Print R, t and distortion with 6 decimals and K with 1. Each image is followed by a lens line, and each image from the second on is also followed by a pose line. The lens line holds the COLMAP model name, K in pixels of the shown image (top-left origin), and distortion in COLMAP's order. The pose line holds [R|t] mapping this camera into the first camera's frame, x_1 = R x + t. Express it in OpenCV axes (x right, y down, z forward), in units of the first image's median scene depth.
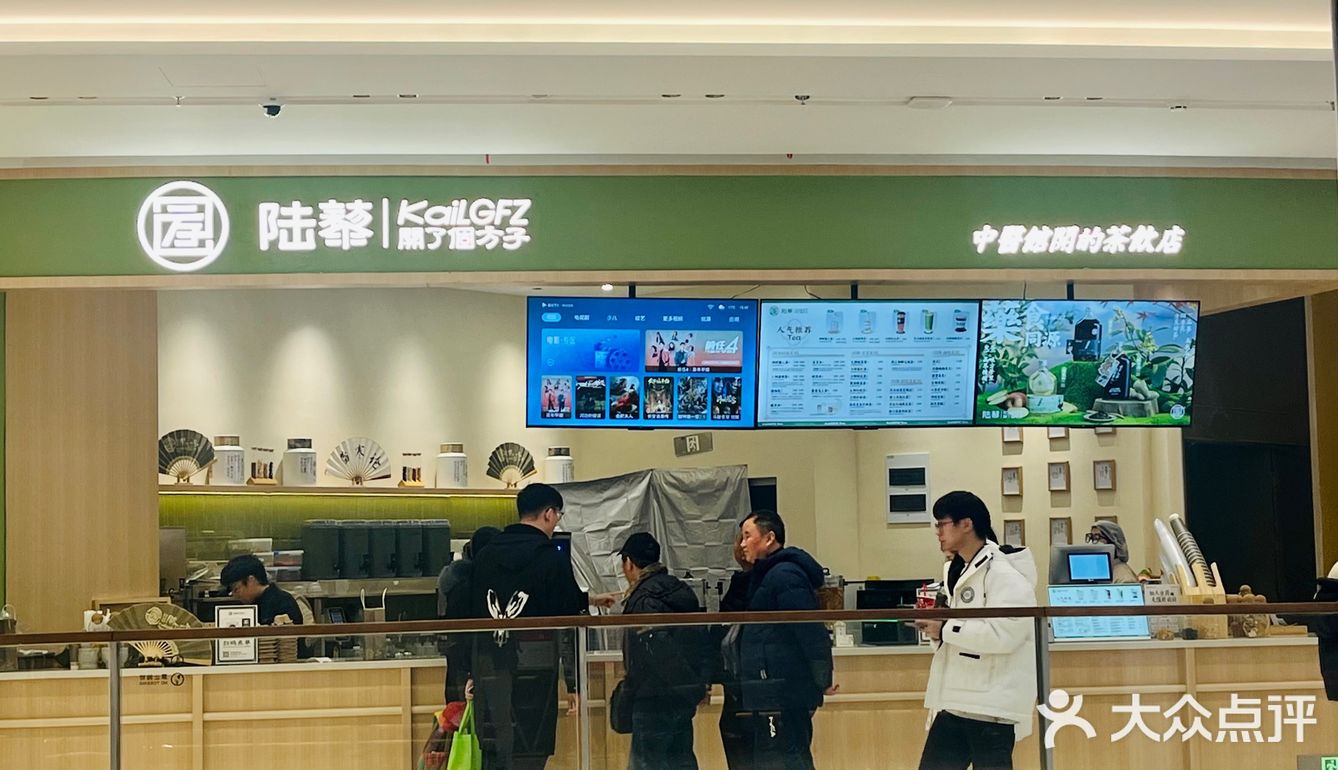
lens RADIAL K [[1935.7, 0, 603.7], [0, 1935.7, 383.9], [0, 0, 1]] dist [0.112856, -0.083647]
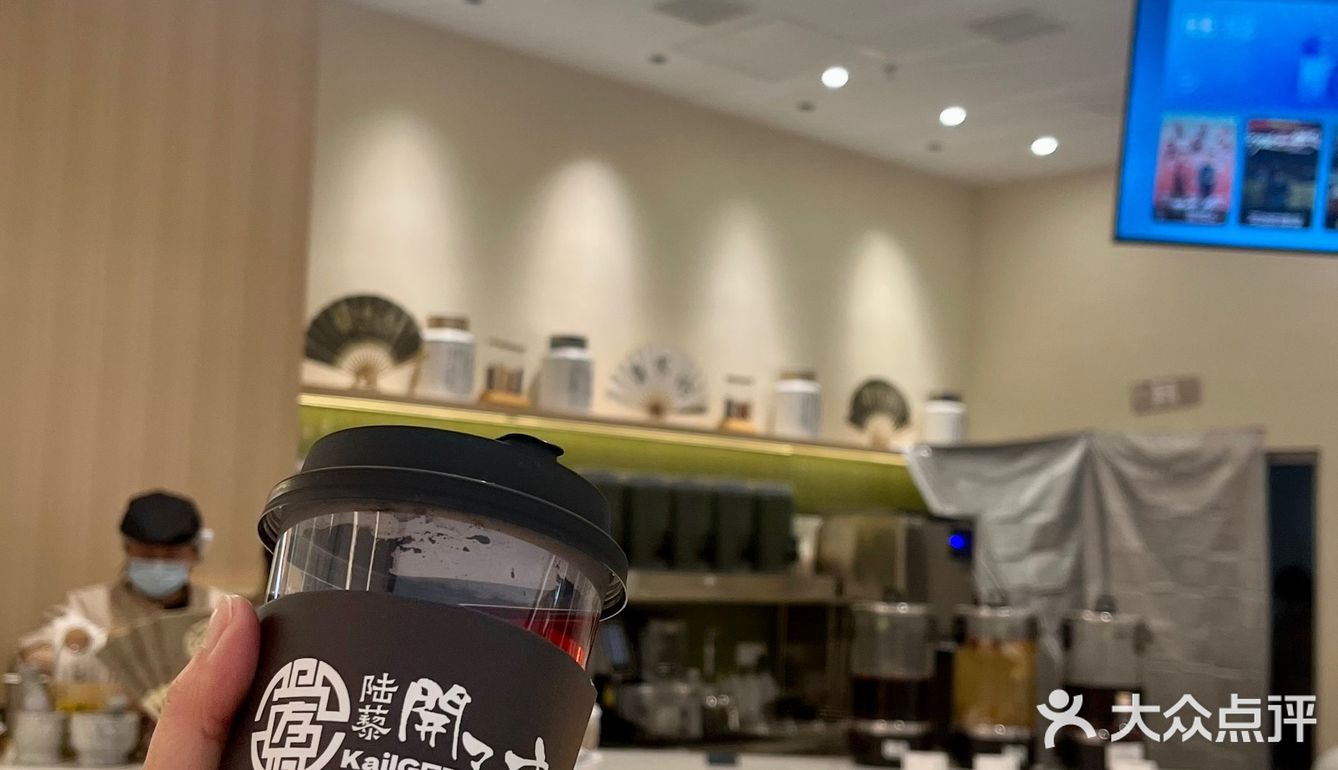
lens RADIAL K [[1596.7, 0, 669.0], [0, 1596.7, 385.0], [0, 0, 1]] dist [-0.005022, -0.021232]
pose [[0.994036, 0.053591, -0.094980, -0.097851], [-0.054726, 0.998457, -0.009381, 0.059995], [0.094330, 0.014523, 0.995435, 0.643815]]
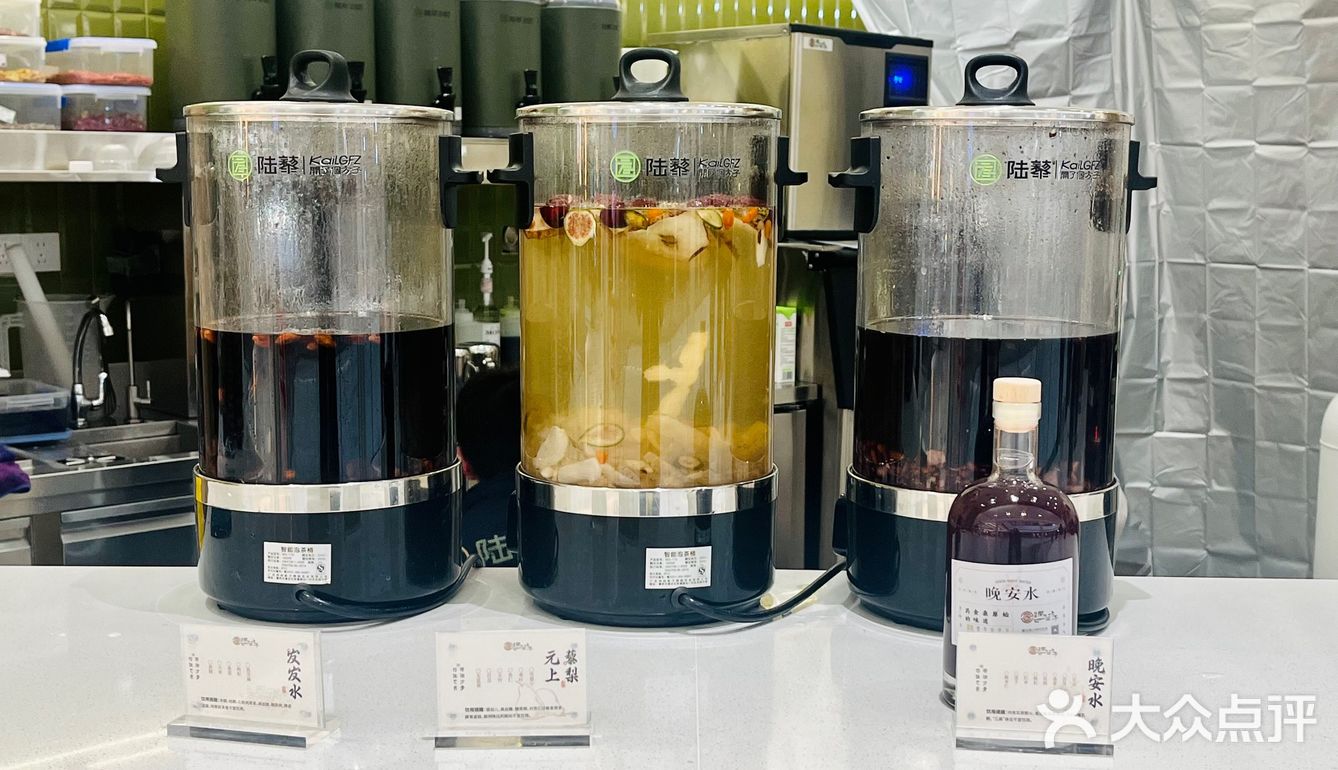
lens RADIAL K [[1539.5, 0, 669.0], [0, 1539.5, 385.0], [0, 0, 1]] dist [0.169667, -0.476798]
pose [[0.992245, 0.048741, -0.114342, -0.042640], [-0.020052, 0.970628, 0.239747, 0.096655], [0.122669, -0.235595, 0.964079, 0.927334]]
